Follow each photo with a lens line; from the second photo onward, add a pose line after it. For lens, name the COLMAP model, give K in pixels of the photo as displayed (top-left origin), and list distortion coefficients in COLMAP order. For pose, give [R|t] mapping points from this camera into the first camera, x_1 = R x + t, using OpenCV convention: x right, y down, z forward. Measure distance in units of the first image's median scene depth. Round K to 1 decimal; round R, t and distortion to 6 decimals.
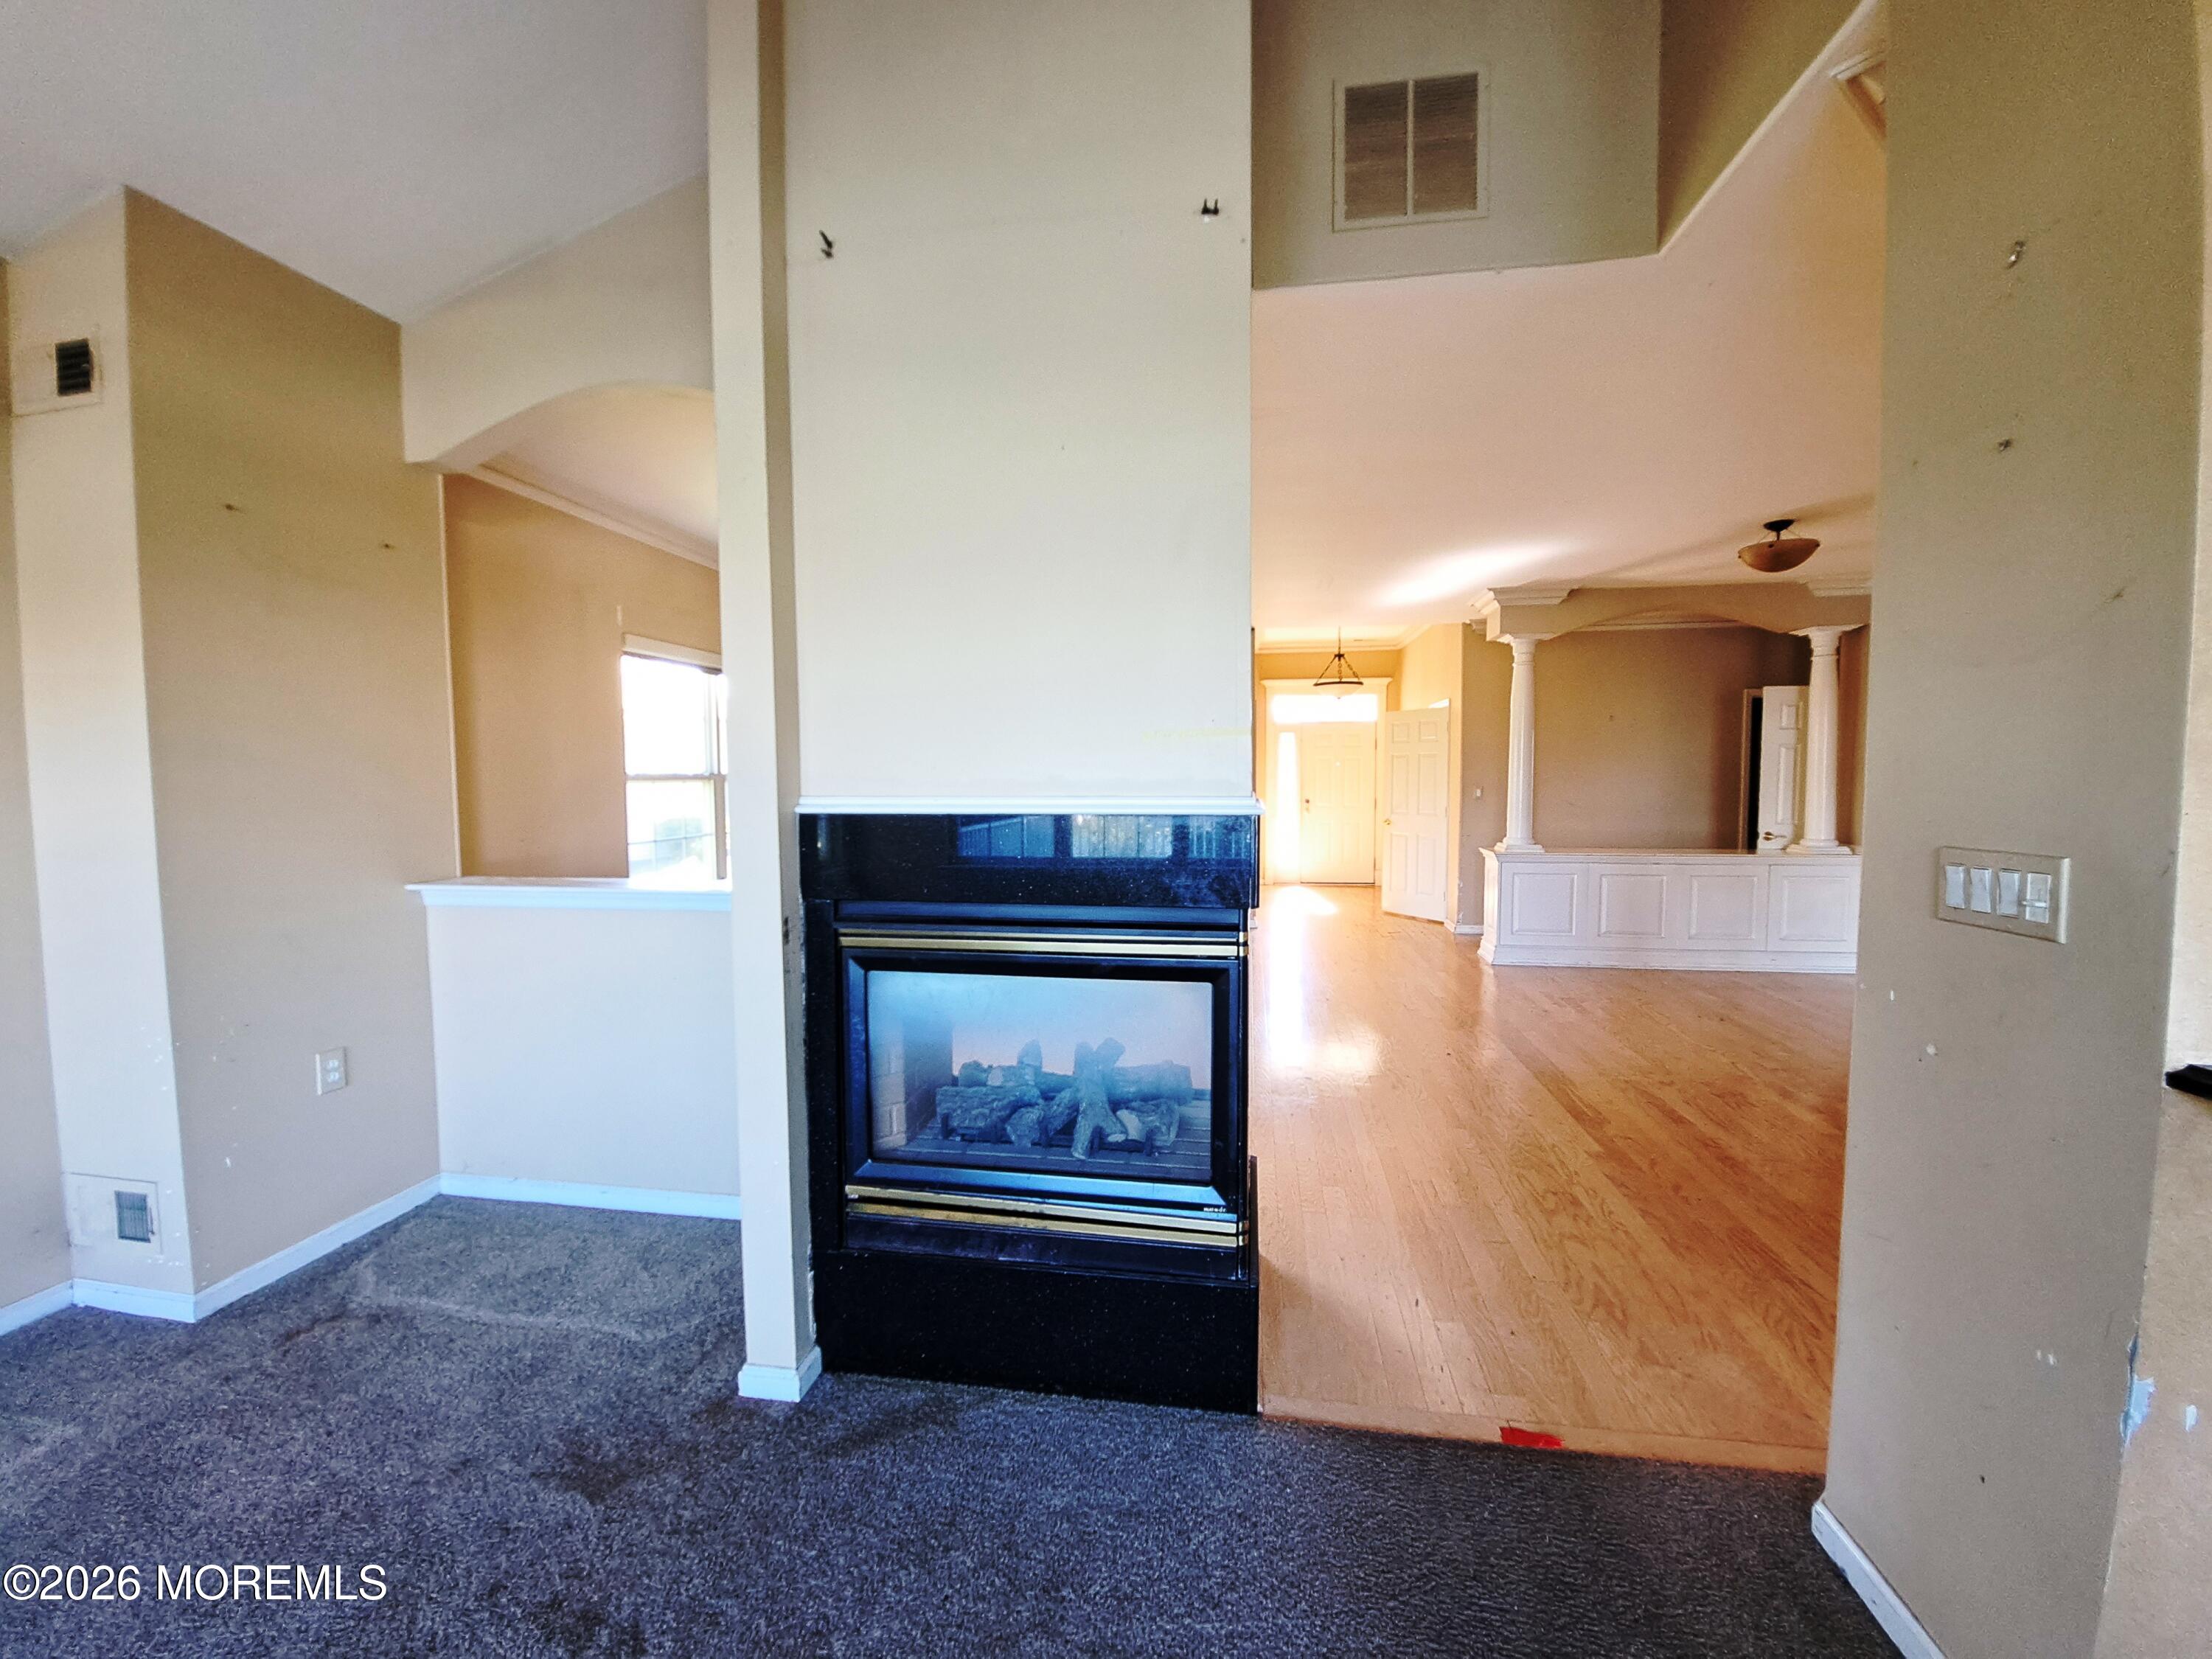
lens RADIAL K [[880.6, 0, 1112.5], [0, 880.6, 825.7], [0, 0, 1]] dist [-0.007909, -0.004887]
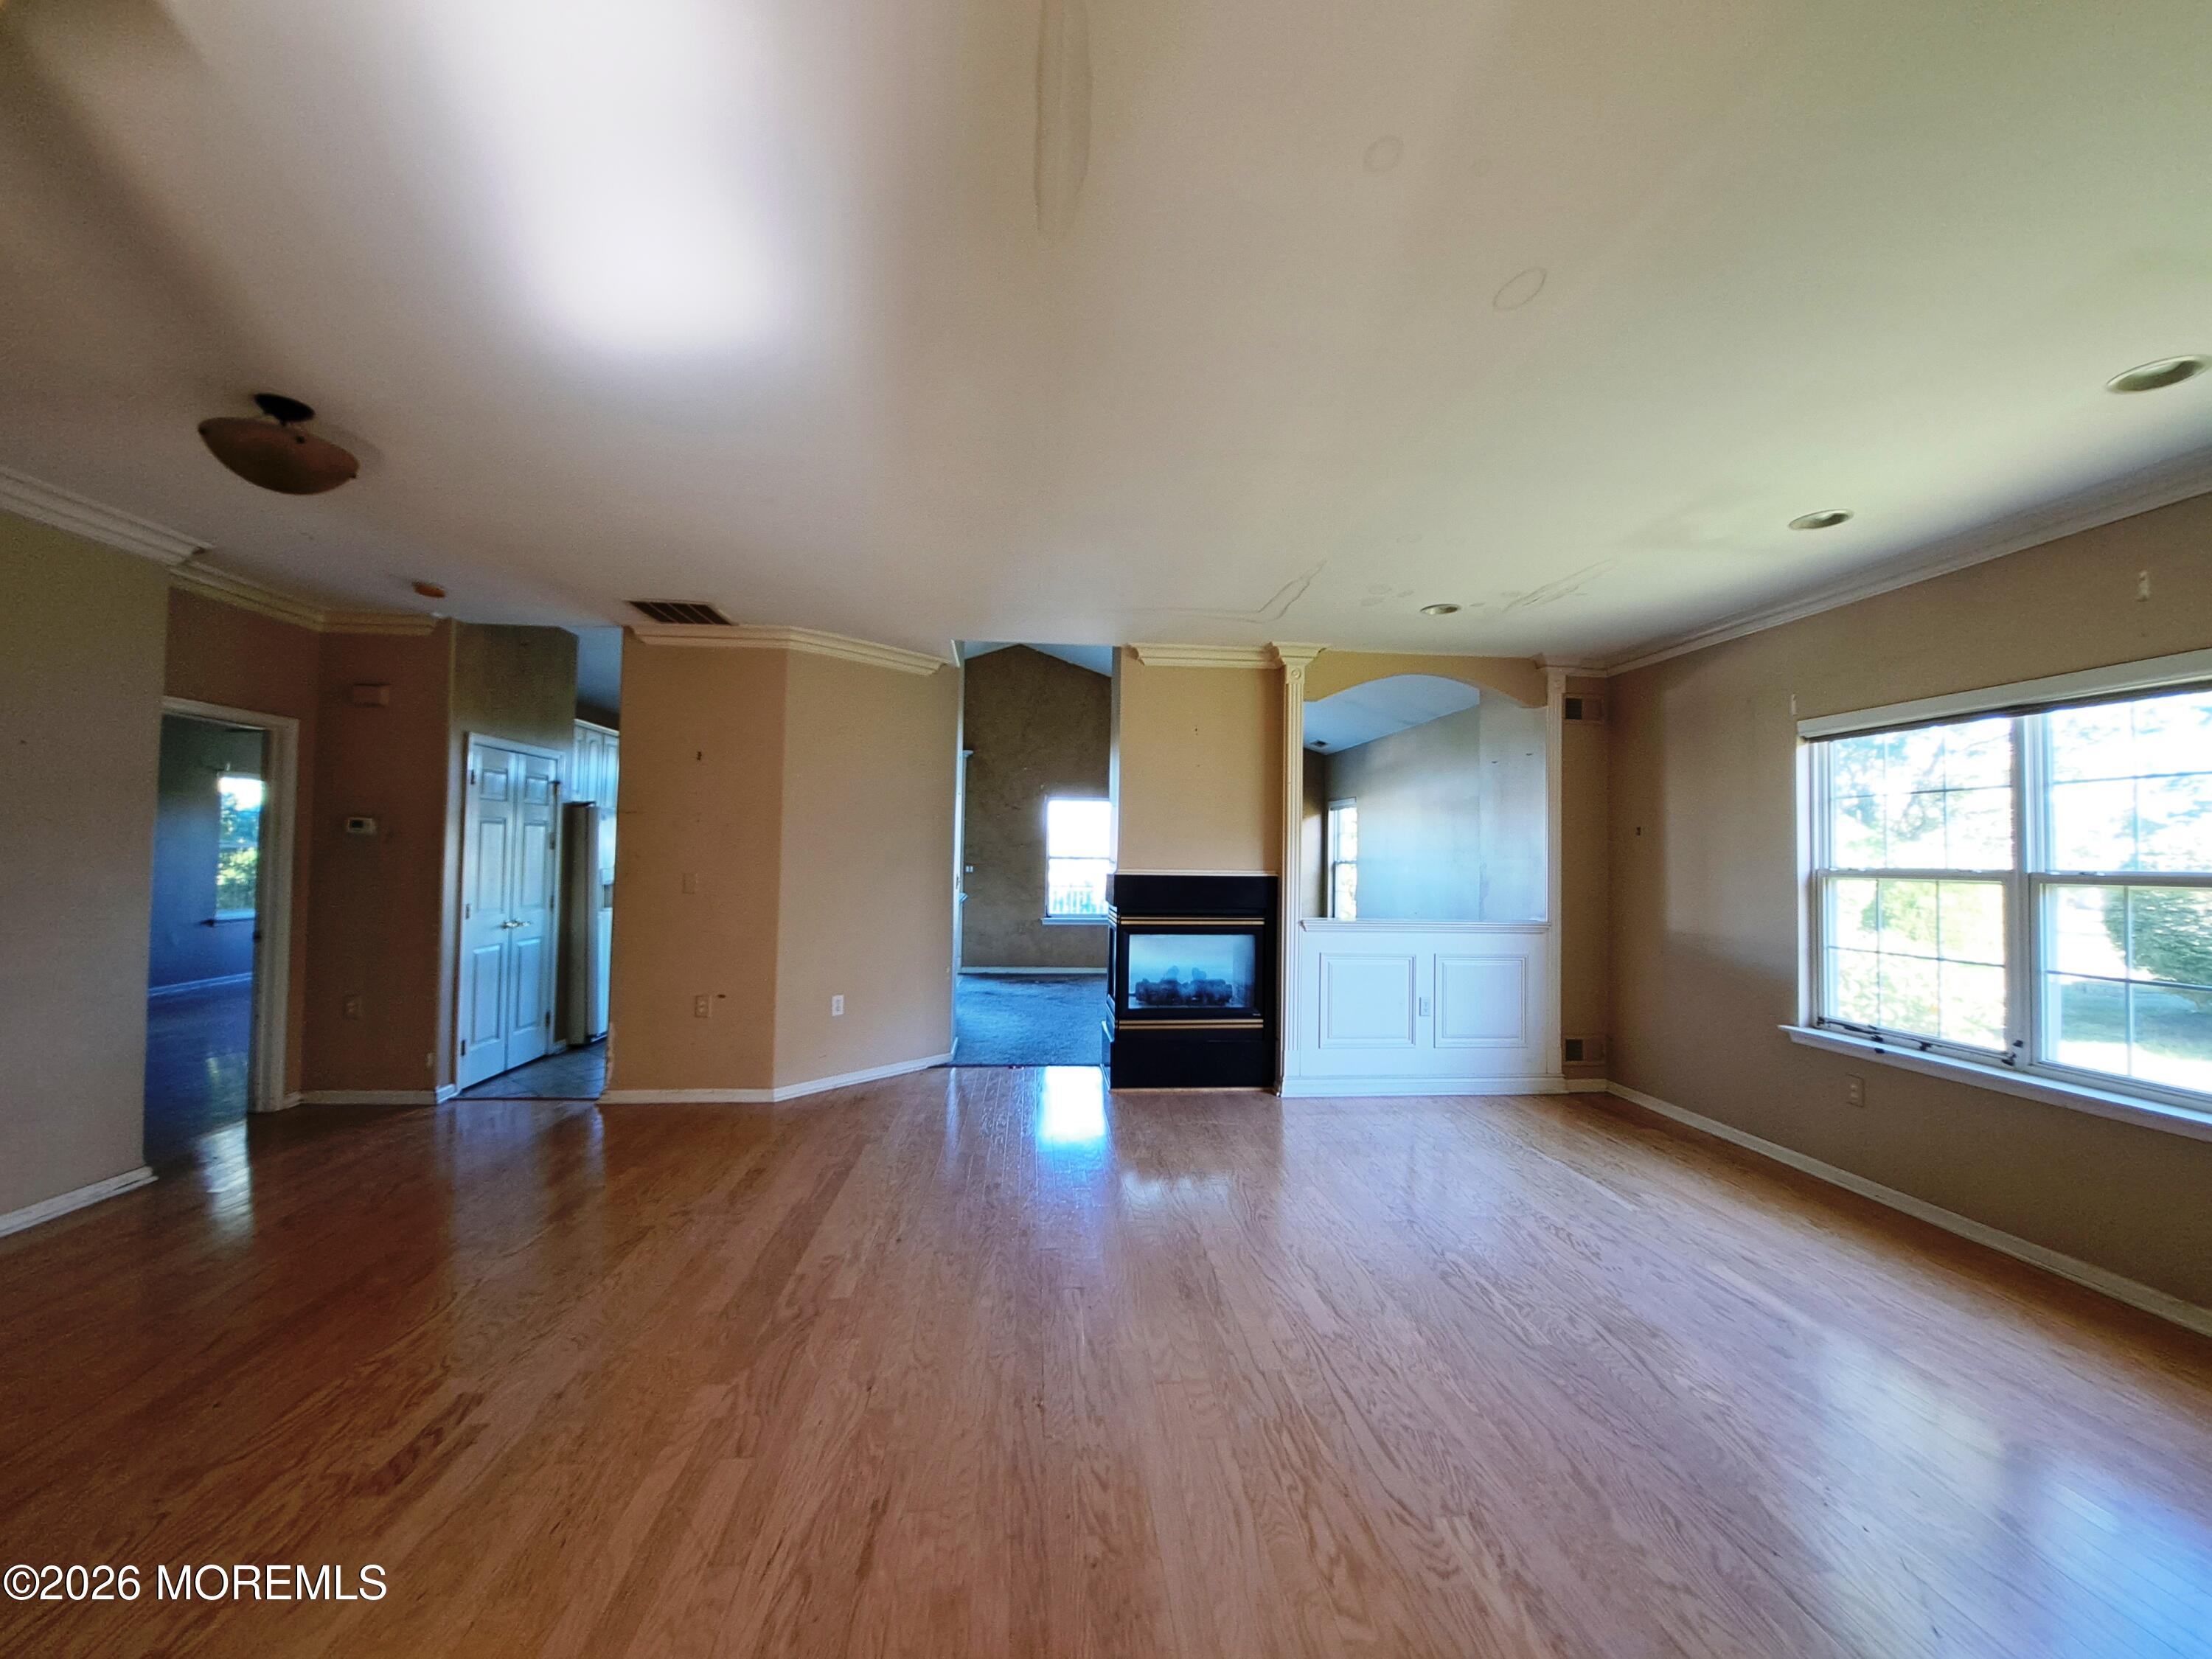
lens RADIAL K [[880.6, 0, 1114.7], [0, 880.6, 828.5], [0, 0, 1]] dist [-0.007909, -0.004887]
pose [[-0.968702, -0.018389, -0.247544, 0.378518], [-0.025313, 0.999372, 0.024816, -0.102353], [0.246932, 0.030306, -0.968559, 1.667584]]
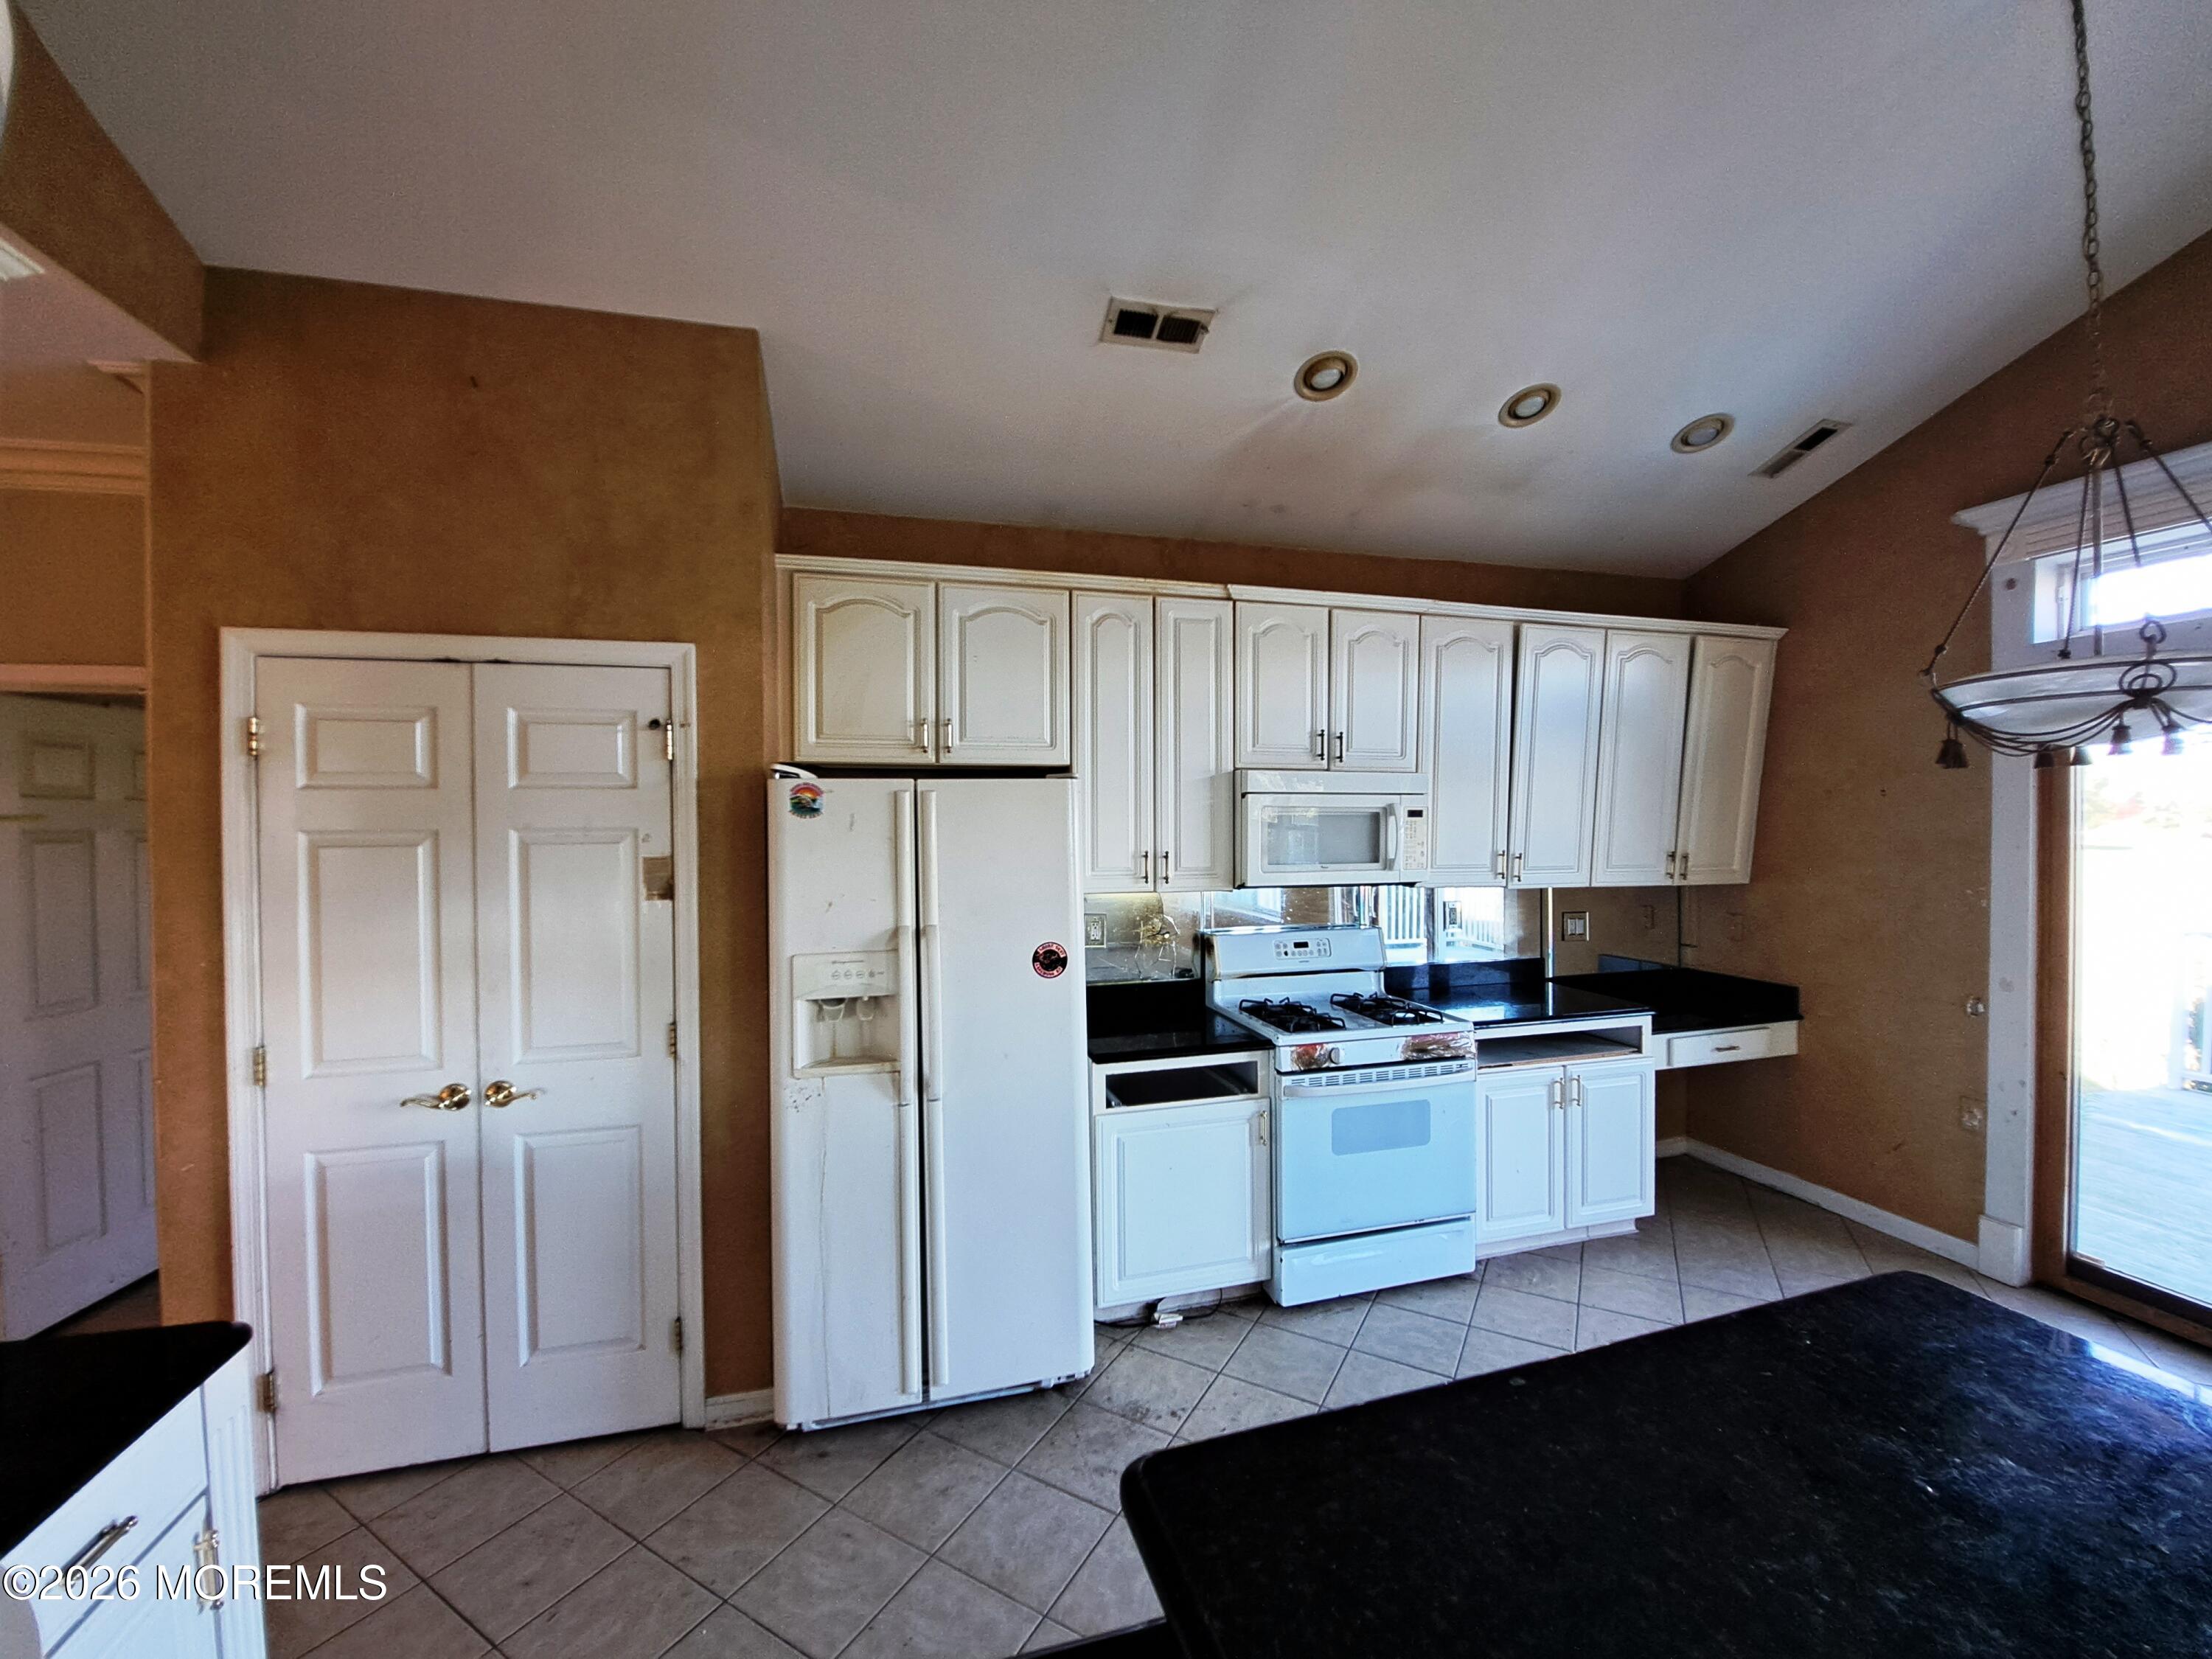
lens RADIAL K [[880.6, 0, 1112.8], [0, 880.6, 826.0], [0, 0, 1]] dist [-0.007909, -0.004887]
pose [[-0.414682, 0.003589, 0.909959, 0.300902], [0.062247, 0.997762, 0.024432, -0.056268], [-0.907835, 0.066774, -0.413977, 0.164357]]
